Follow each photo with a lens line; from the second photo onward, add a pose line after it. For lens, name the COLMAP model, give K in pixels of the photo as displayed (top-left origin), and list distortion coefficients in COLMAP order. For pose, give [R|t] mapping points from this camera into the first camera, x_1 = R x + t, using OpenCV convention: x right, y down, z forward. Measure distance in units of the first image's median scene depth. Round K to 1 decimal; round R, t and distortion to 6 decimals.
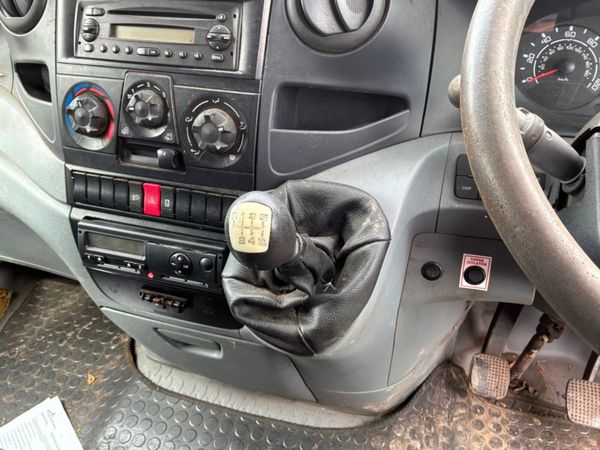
lens RADIAL K [[500.3, 0, 306.2], [0, 500.3, 222.8], [0, 0, 1]] dist [0.118470, -0.221209]
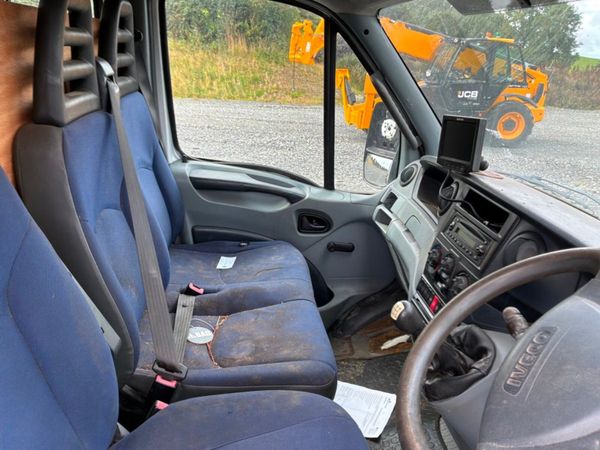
lens RADIAL K [[500.3, 0, 300.6], [0, 500.3, 224.5], [0, 0, 1]] dist [0.118470, -0.221209]
pose [[0.408030, 0.327665, -0.852143, 1.193717], [-0.513320, 0.854207, 0.082667, -0.223910], [0.754993, 0.403691, 0.516739, -0.659593]]
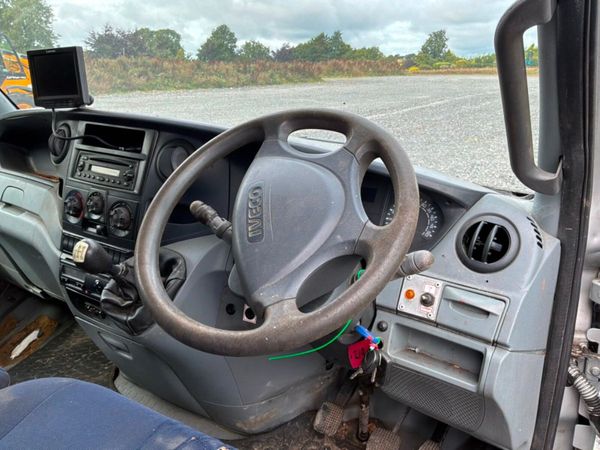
lens RADIAL K [[500.3, 0, 298.9], [0, 500.3, 227.3], [0, 0, 1]] dist [0.118470, -0.221209]
pose [[0.968766, 0.097089, -0.228181, 0.921856], [-0.143949, 0.969439, -0.198663, 0.143817], [0.201919, 0.225304, 0.953135, -0.731162]]
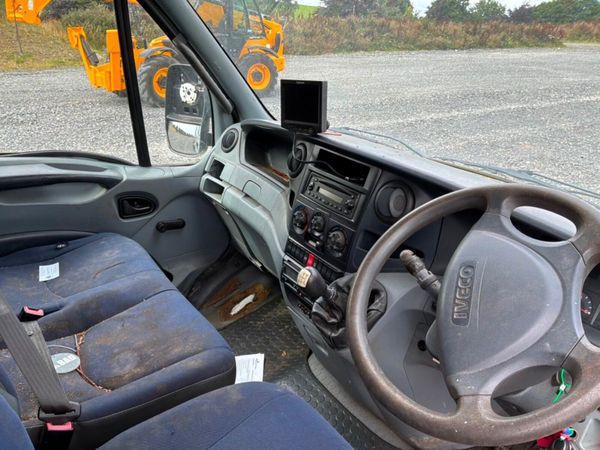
lens RADIAL K [[500.3, 0, 302.3], [0, 500.3, 224.2], [0, 0, 1]] dist [0.118470, -0.221209]
pose [[0.790552, 0.264209, -0.552468, 0.873830], [-0.342143, 0.938769, -0.040636, -0.101910], [0.507903, 0.221148, 0.832543, -0.923492]]
